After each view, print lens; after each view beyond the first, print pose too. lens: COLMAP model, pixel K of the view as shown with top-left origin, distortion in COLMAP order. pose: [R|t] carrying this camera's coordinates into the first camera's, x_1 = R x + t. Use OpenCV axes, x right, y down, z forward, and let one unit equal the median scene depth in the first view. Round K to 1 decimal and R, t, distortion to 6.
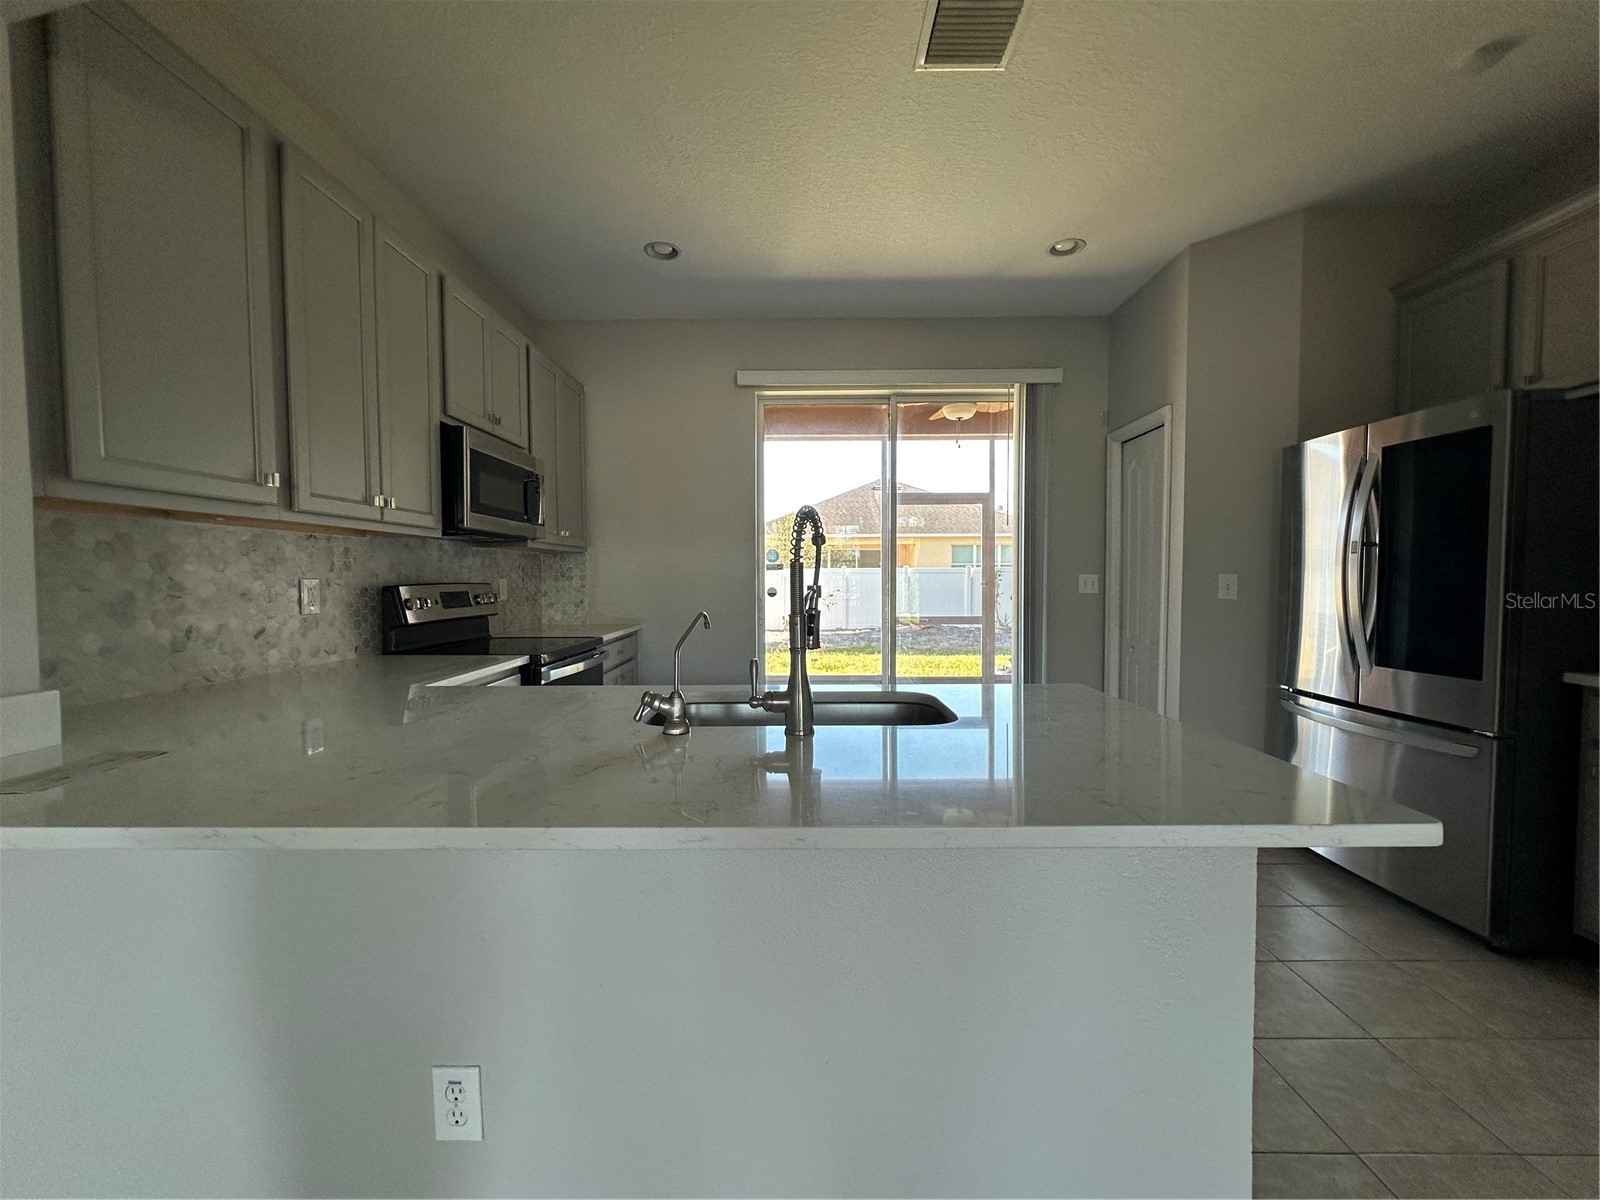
lens RADIAL K [[641.3, 0, 797.2], [0, 641.3, 602.6], [0, 0, 1]] dist [0.001372, 0.000155]
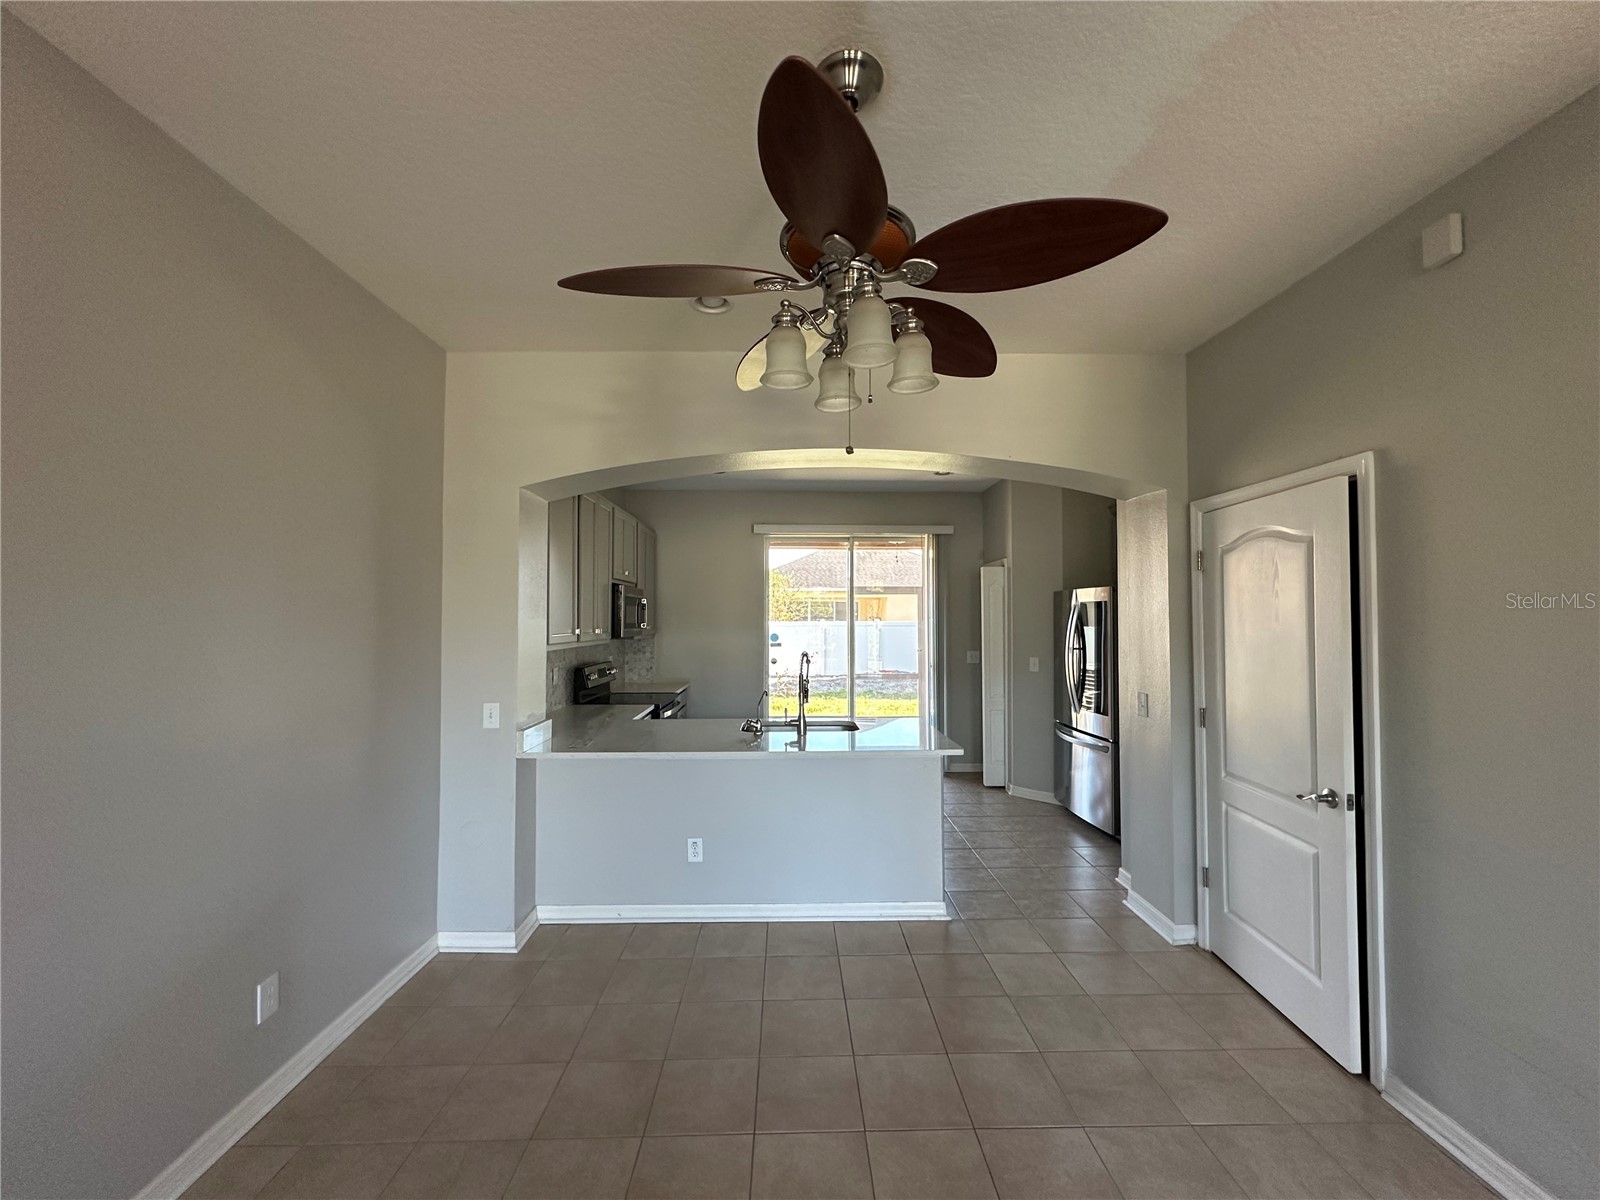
lens RADIAL K [[641.3, 0, 804.2], [0, 641.3, 598.2], [0, 0, 1]] dist [0.001372, 0.000155]
pose [[0.999077, 0.005710, 0.042566, -0.060730], [-0.002659, 0.997446, -0.071374, -0.106332], [-0.042865, 0.071195, 0.996541, -1.029228]]
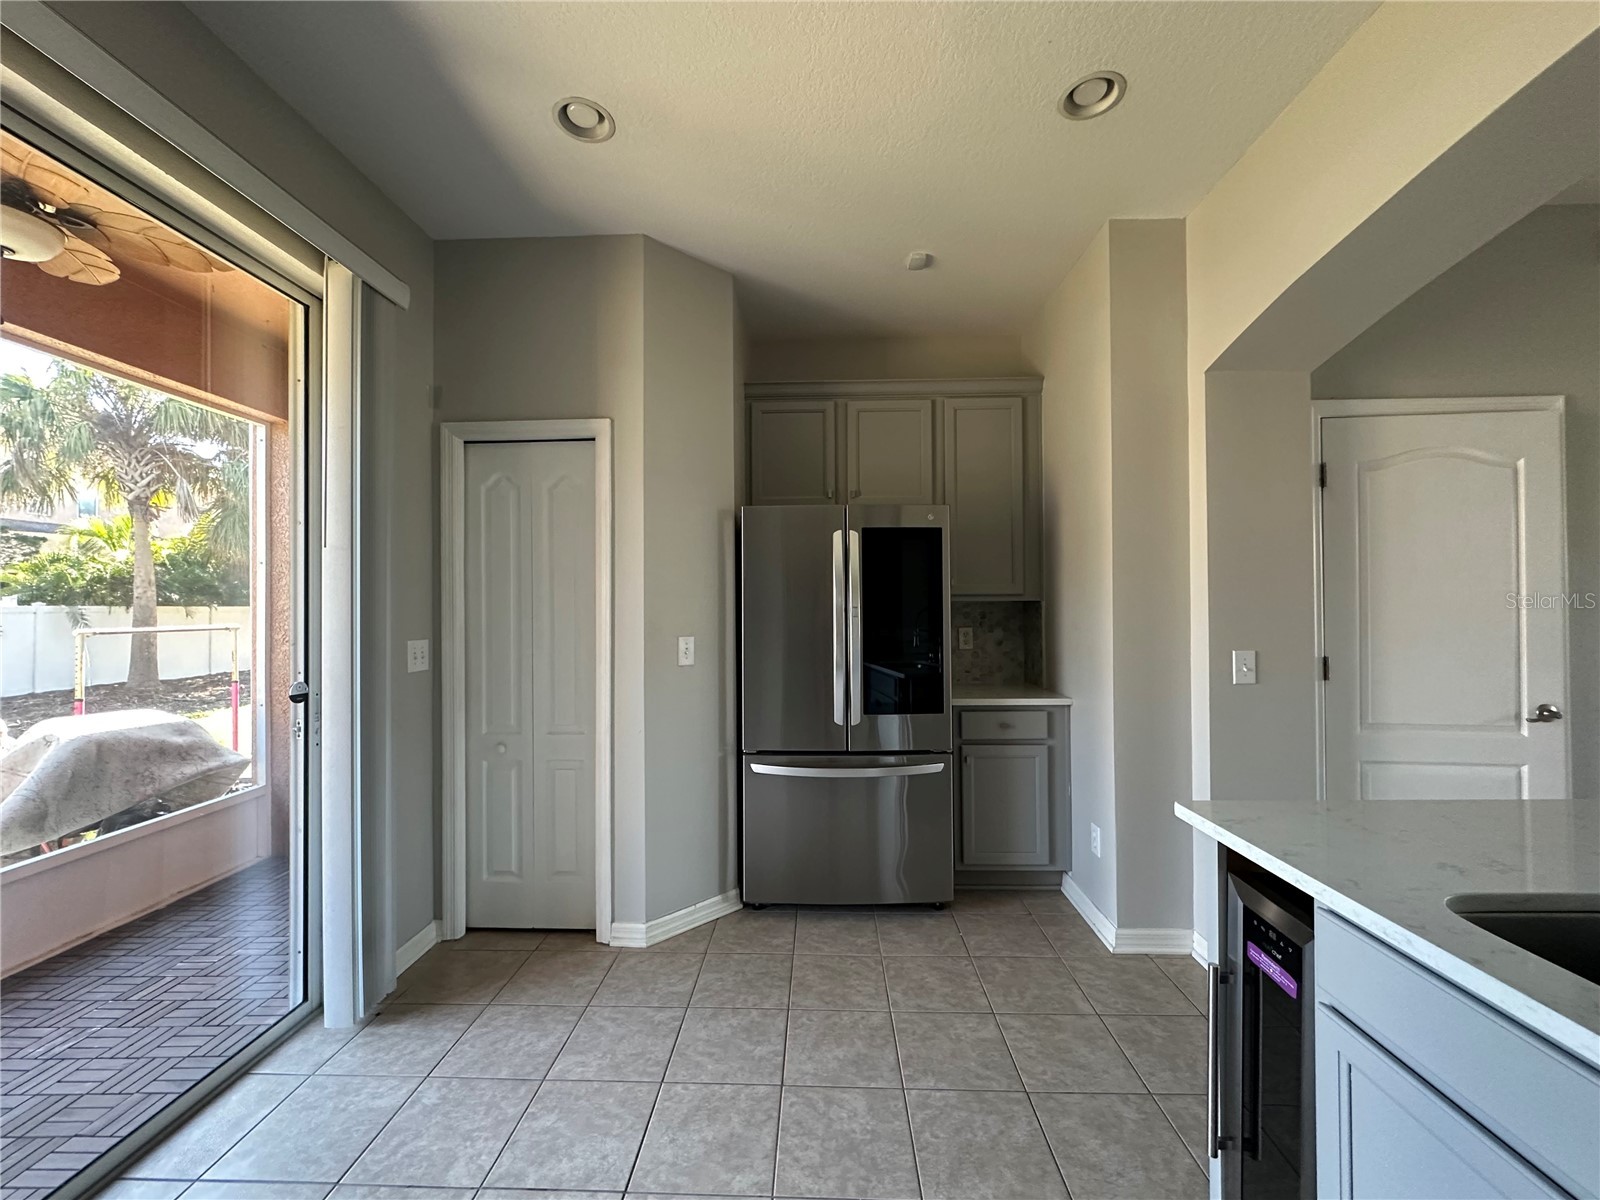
lens RADIAL K [[641.3, 0, 801.7], [0, 641.3, 600.2], [0, 0, 1]] dist [0.001372, 0.000155]
pose [[0.009904, 0.011795, 0.999881, -0.267219], [0.048684, 0.998739, -0.012264, -0.101579], [-0.998765, 0.048799, 0.009317, 1.121841]]
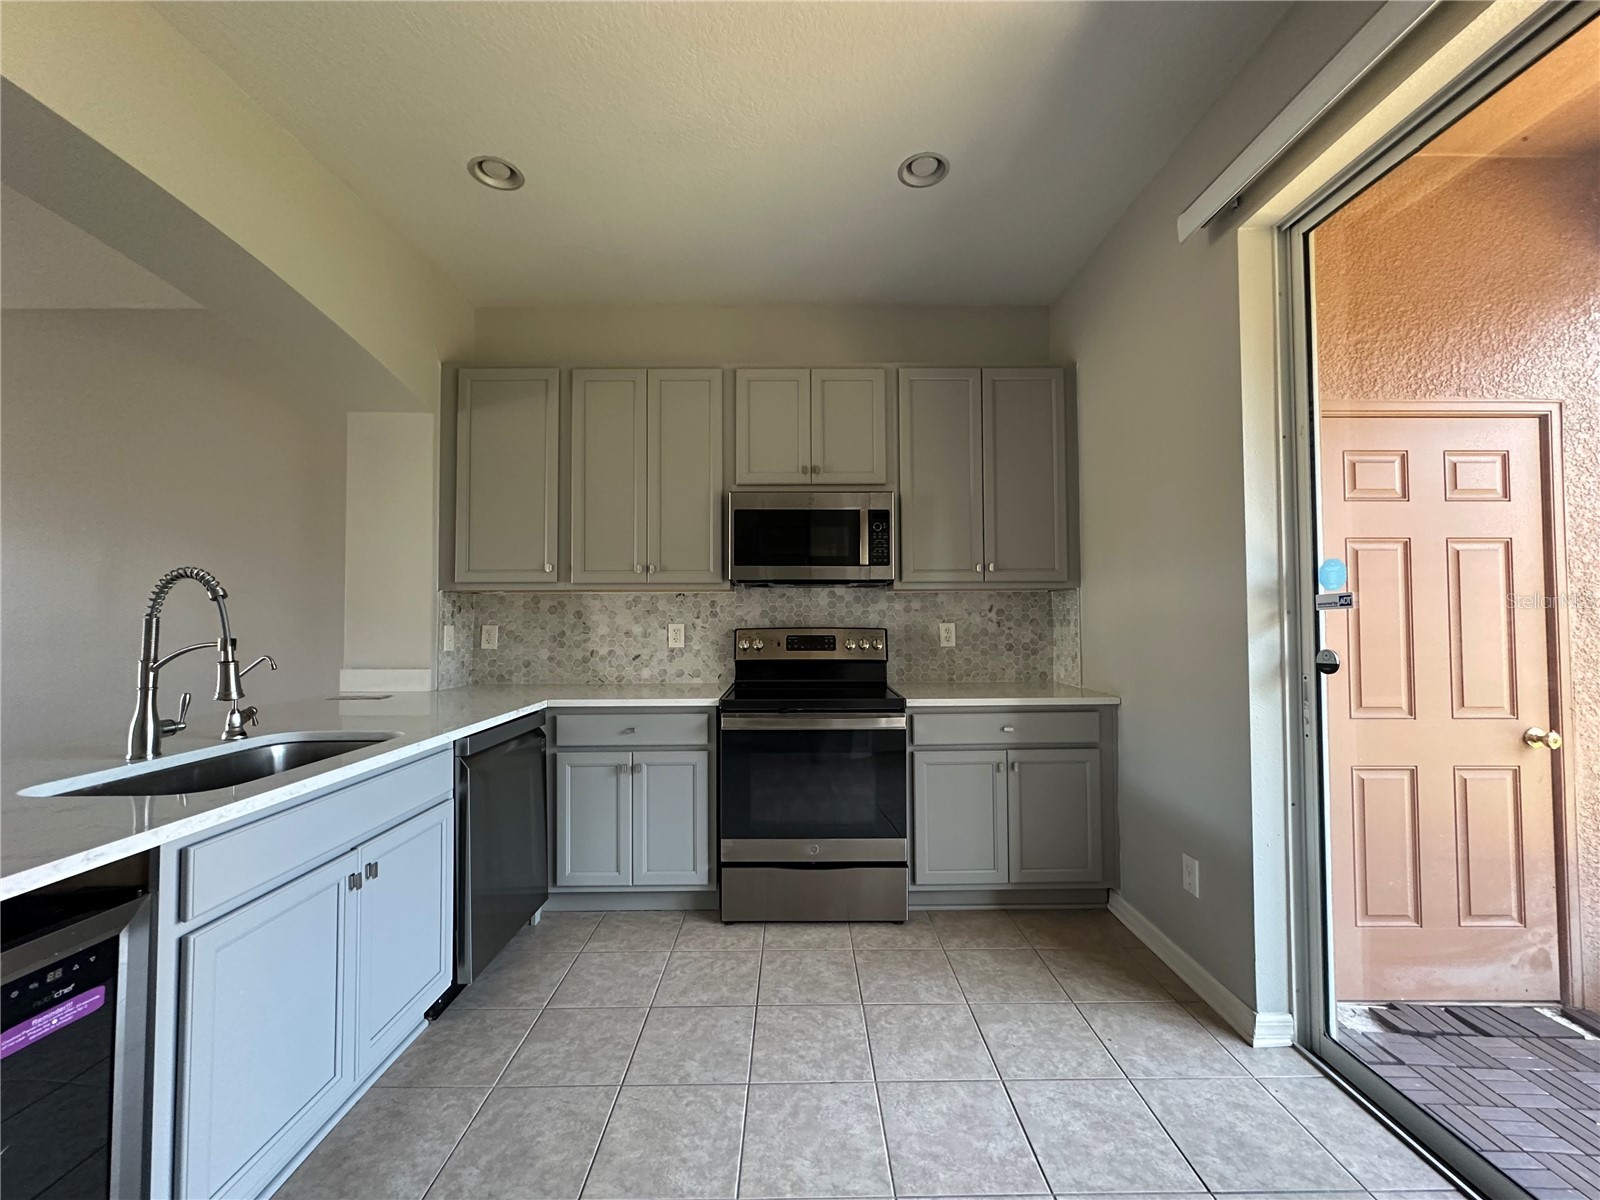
lens RADIAL K [[641.3, 0, 799.5], [0, 641.3, 604.5], [0, 0, 1]] dist [0.001372, 0.000155]
pose [[0.023183, -0.023860, -0.999446, 0.673531], [-0.035648, 0.999060, -0.024678, -0.050548], [0.999095, 0.036201, 0.022310, 1.162768]]
